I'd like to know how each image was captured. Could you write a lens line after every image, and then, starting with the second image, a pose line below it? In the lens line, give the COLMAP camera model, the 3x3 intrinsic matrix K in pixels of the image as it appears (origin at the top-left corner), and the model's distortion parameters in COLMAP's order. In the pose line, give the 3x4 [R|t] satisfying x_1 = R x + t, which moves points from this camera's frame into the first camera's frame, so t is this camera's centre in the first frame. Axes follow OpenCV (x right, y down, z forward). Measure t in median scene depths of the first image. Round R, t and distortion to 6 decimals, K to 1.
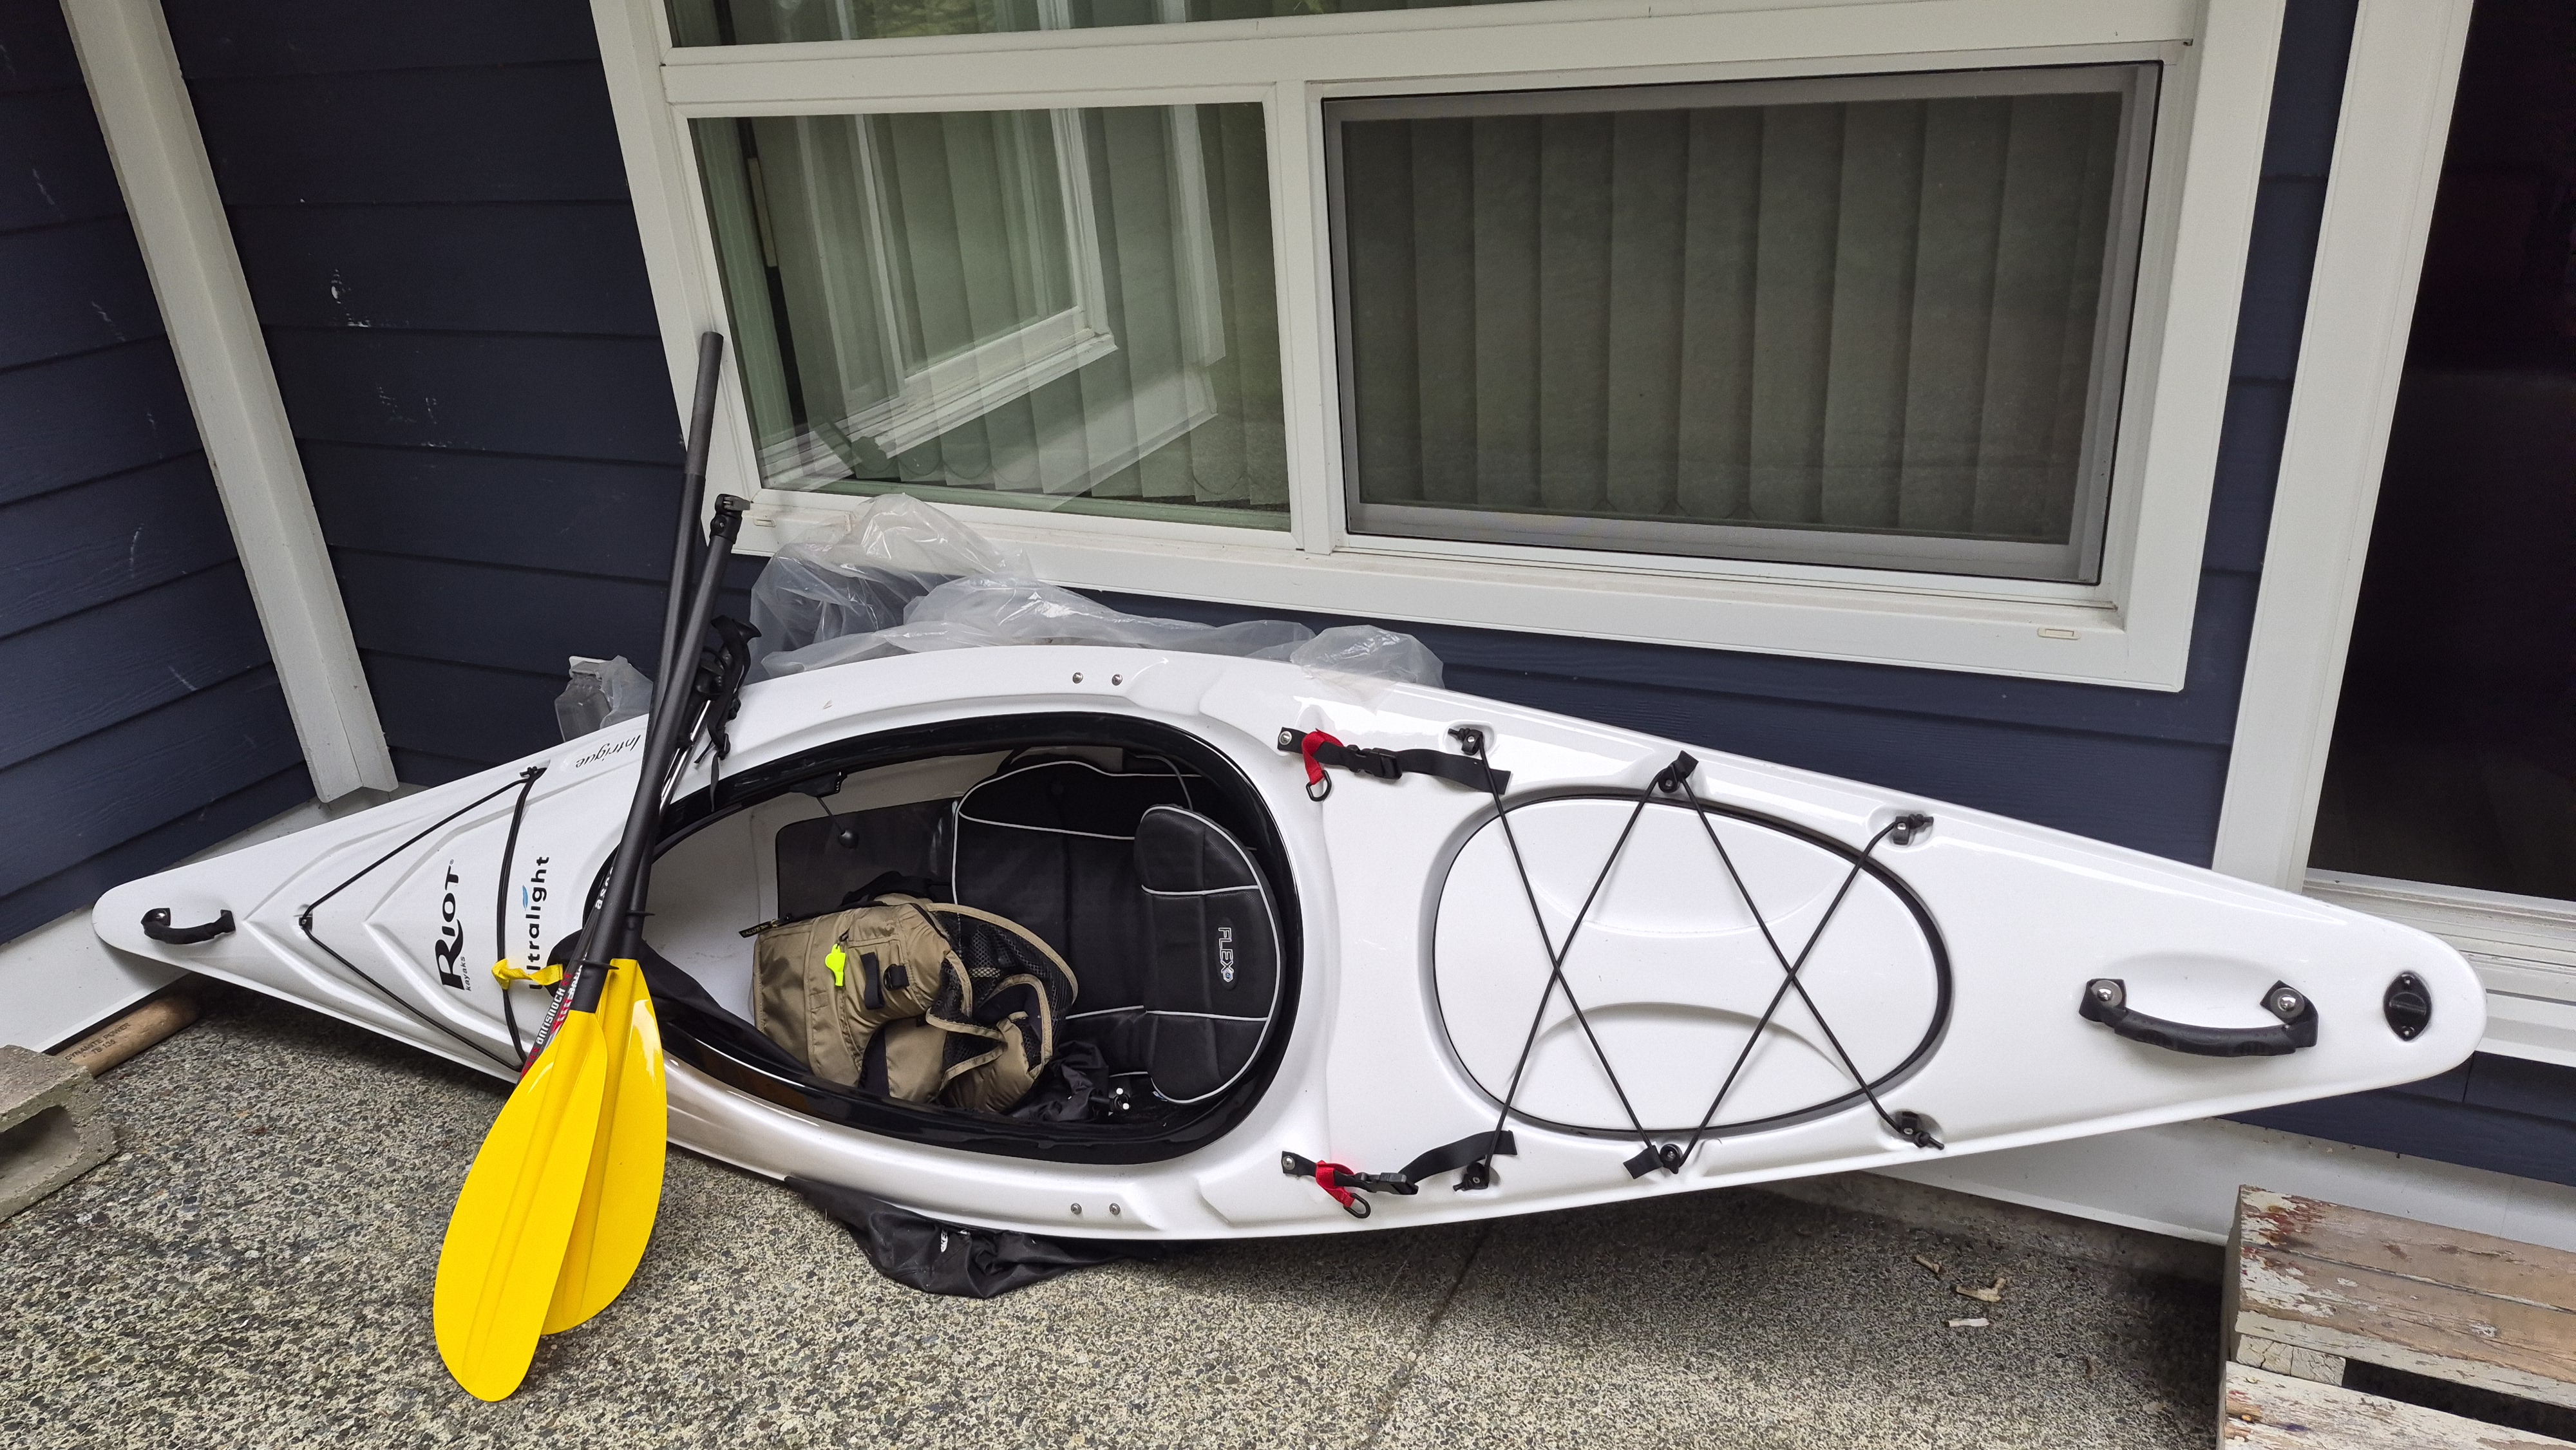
lens RADIAL K [[1735.4, 0, 1288.0], [0, 1735.4, 725.0], [0, 0, 1]] dist [0.120276, -0.124273]
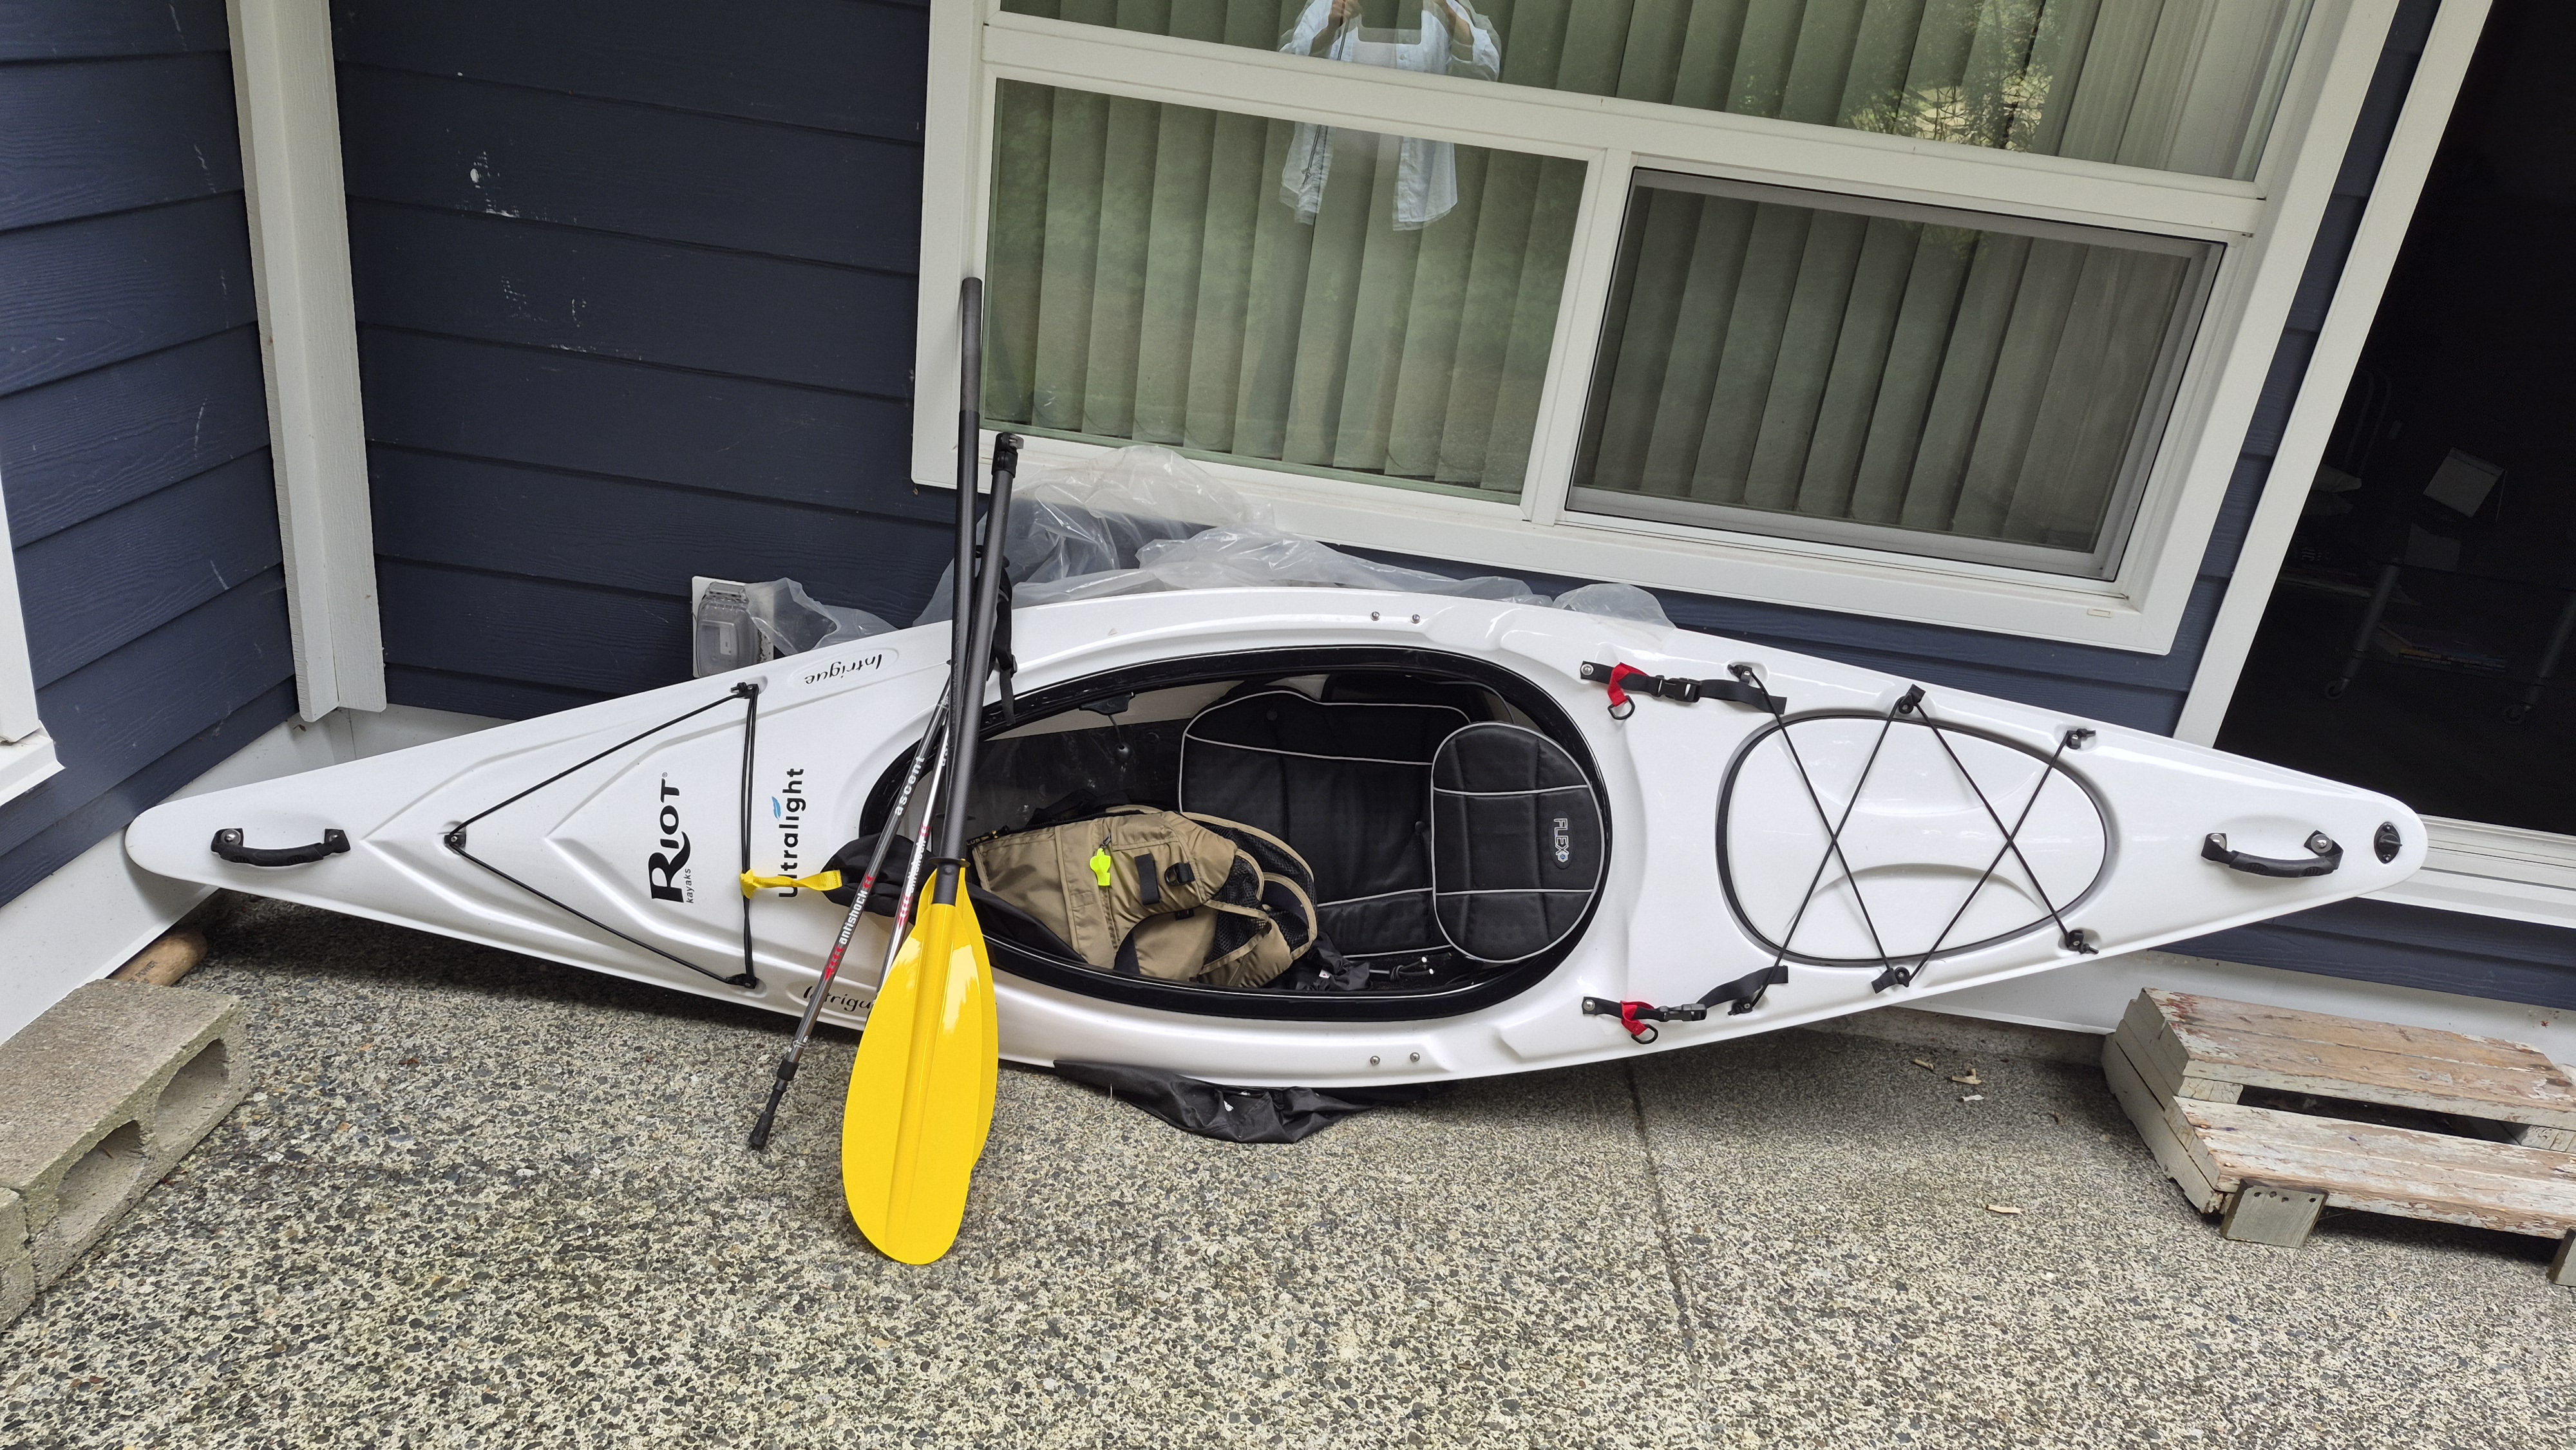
lens RADIAL K [[1735.4, 0, 1288.0], [0, 1735.4, 725.0], [0, 0, 1]] dist [0.120276, -0.124273]
pose [[0.907906, 0.022127, 0.418590, -0.729100], [-0.023152, 0.999728, -0.002631, 0.056239], [-0.418534, -0.007302, 0.908172, -0.054130]]
